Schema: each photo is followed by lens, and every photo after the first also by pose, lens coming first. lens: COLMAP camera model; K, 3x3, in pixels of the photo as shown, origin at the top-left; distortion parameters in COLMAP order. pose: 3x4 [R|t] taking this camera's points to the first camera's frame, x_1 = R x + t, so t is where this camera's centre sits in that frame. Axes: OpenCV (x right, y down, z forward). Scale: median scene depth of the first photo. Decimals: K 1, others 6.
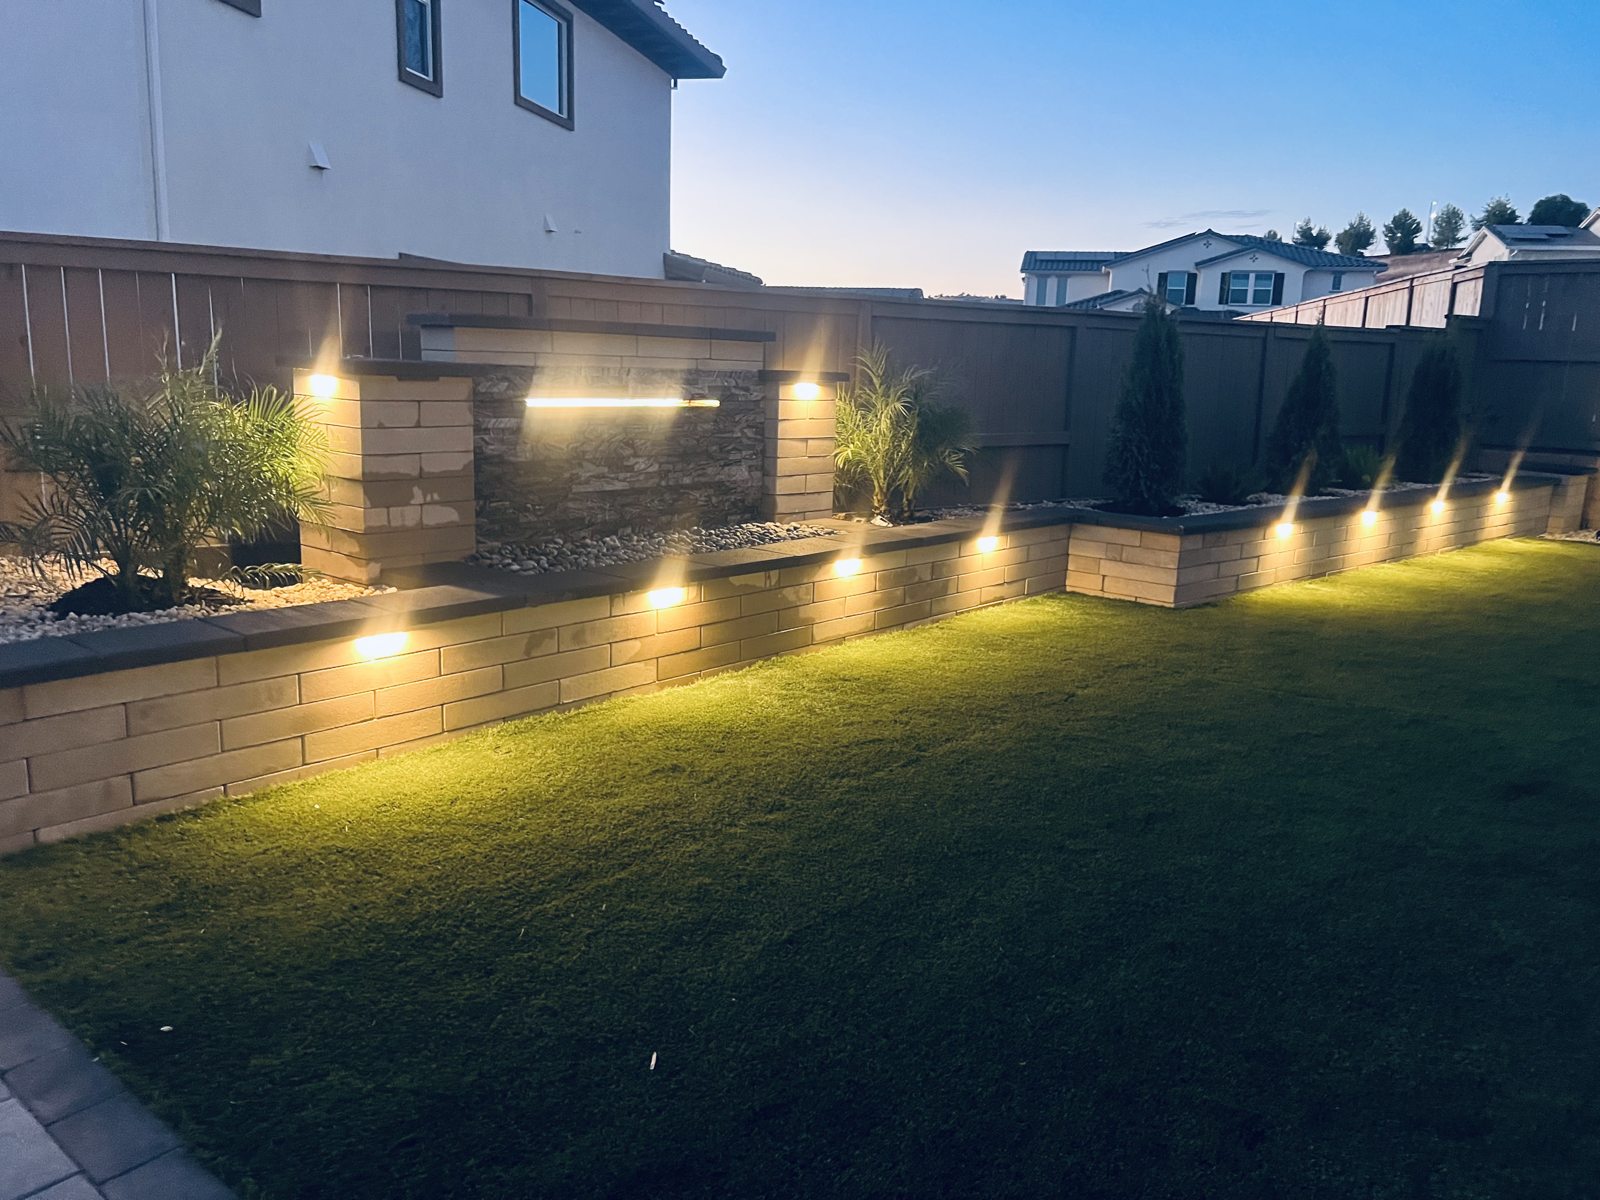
lens RADIAL K [[1187.2, 0, 800.0], [0, 1187.2, 600.0], [0, 0, 1]] dist [0.066310, -0.063091]
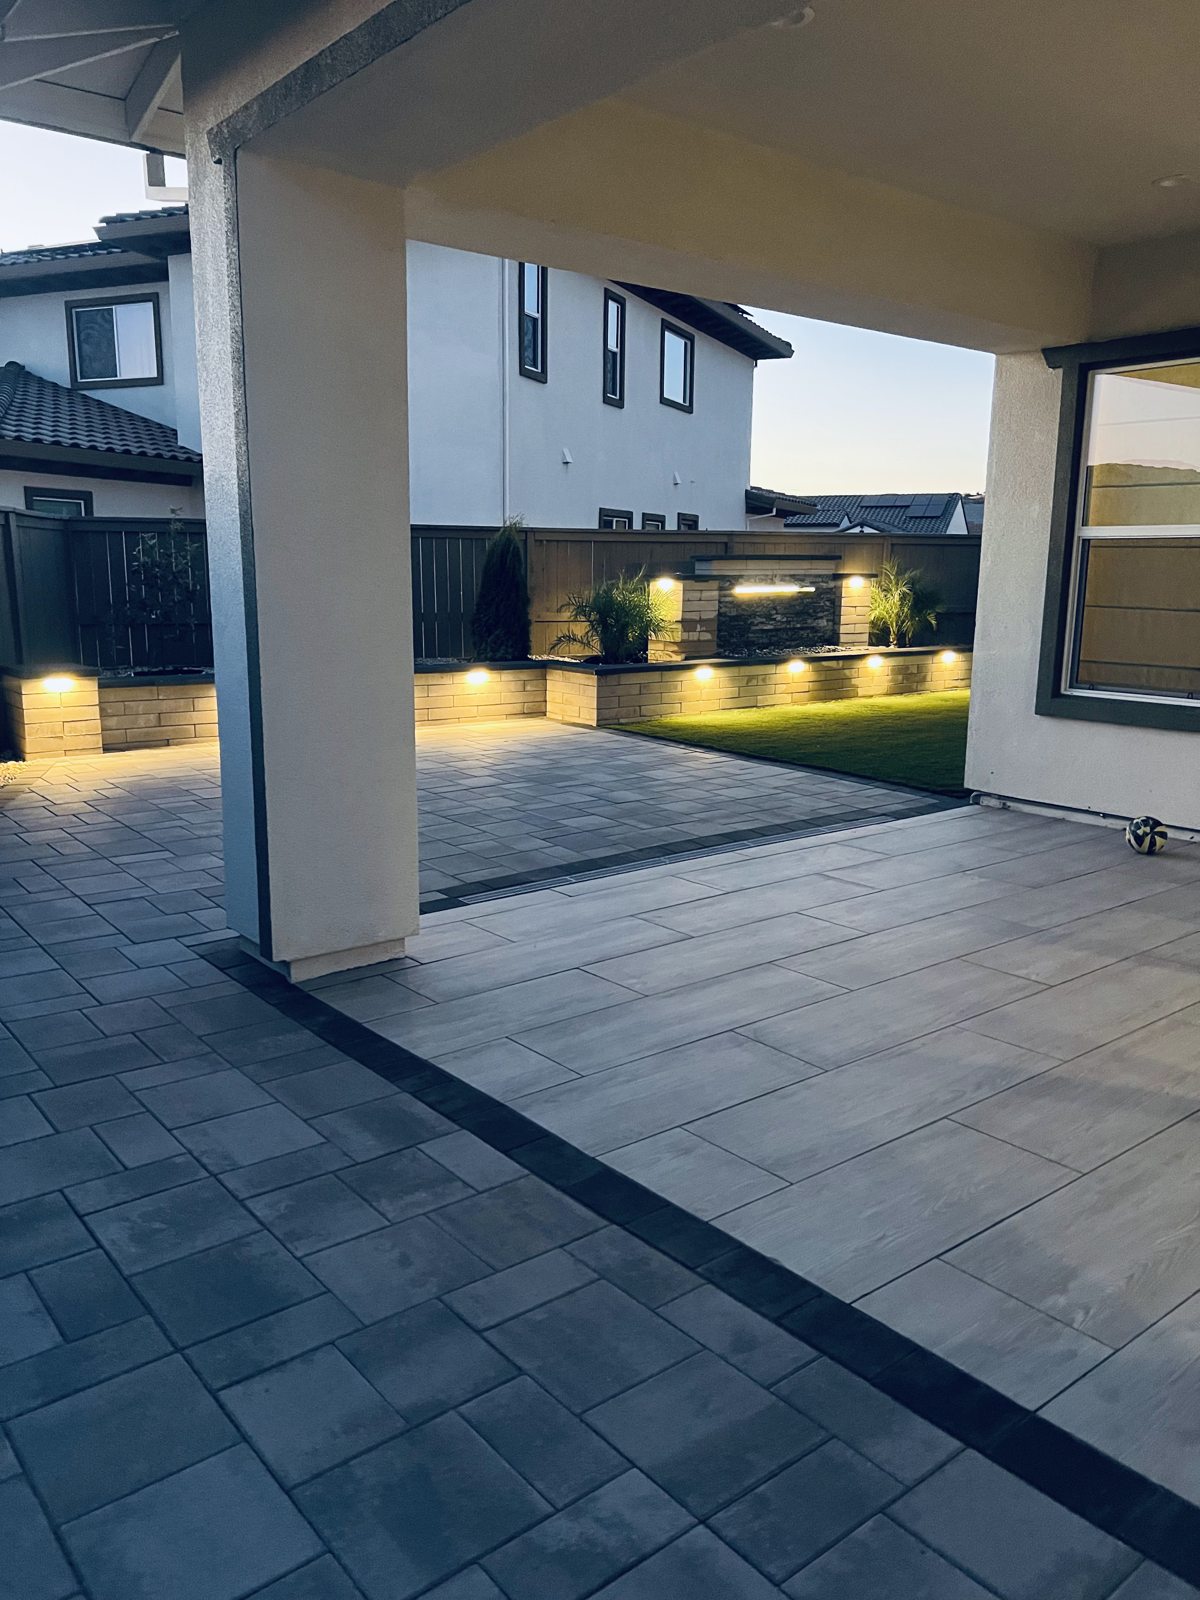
lens RADIAL K [[1187.2, 0, 583.3], [0, 1187.2, 819.4], [0, 0, 1]] dist [0.066310, -0.063091]
pose [[0.978172, 0.016185, -0.207166, -0.019310], [-0.013954, 0.999828, 0.012230, 0.189649], [0.207328, -0.009072, 0.978229, -0.990800]]
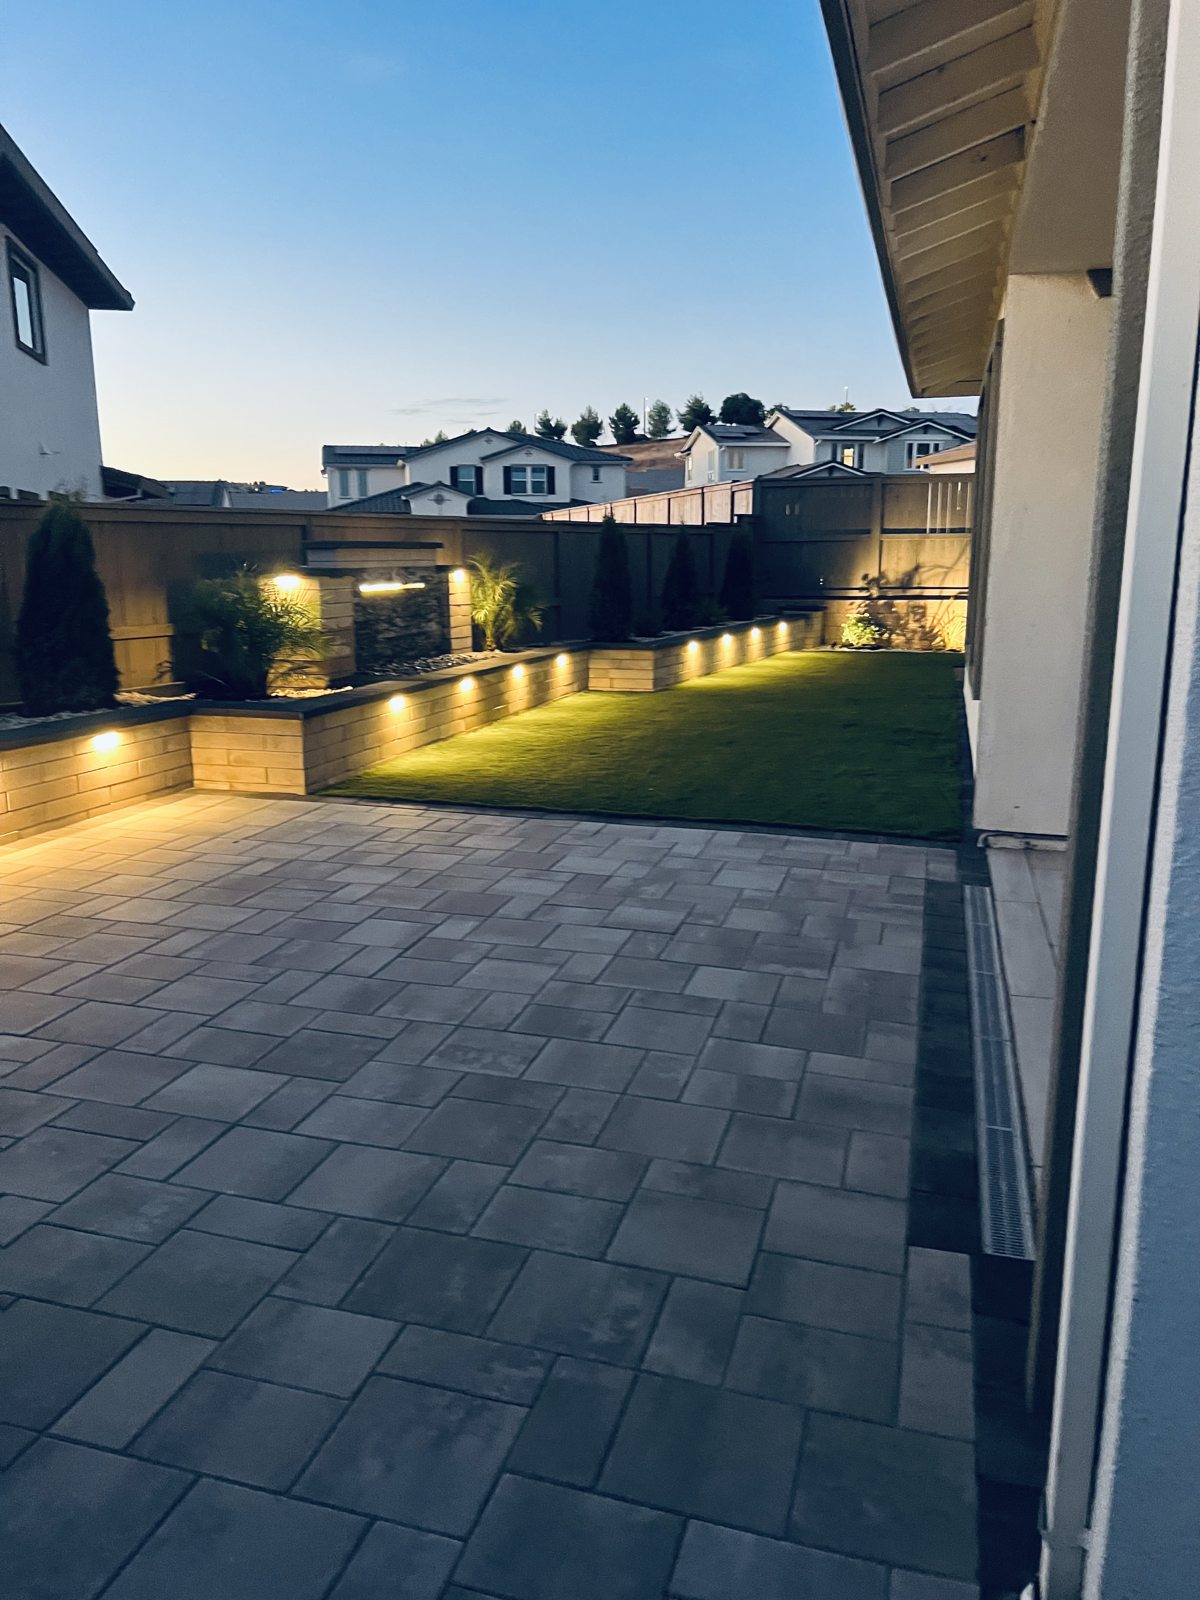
lens RADIAL K [[1187.2, 0, 583.3], [0, 1187.2, 819.4], [0, 0, 1]] dist [0.066310, -0.063091]
pose [[0.914126, -0.125051, 0.385664, -0.470240], [0.115006, 0.992150, 0.049107, 0.093136], [-0.388777, -0.000537, 0.921332, -0.563787]]
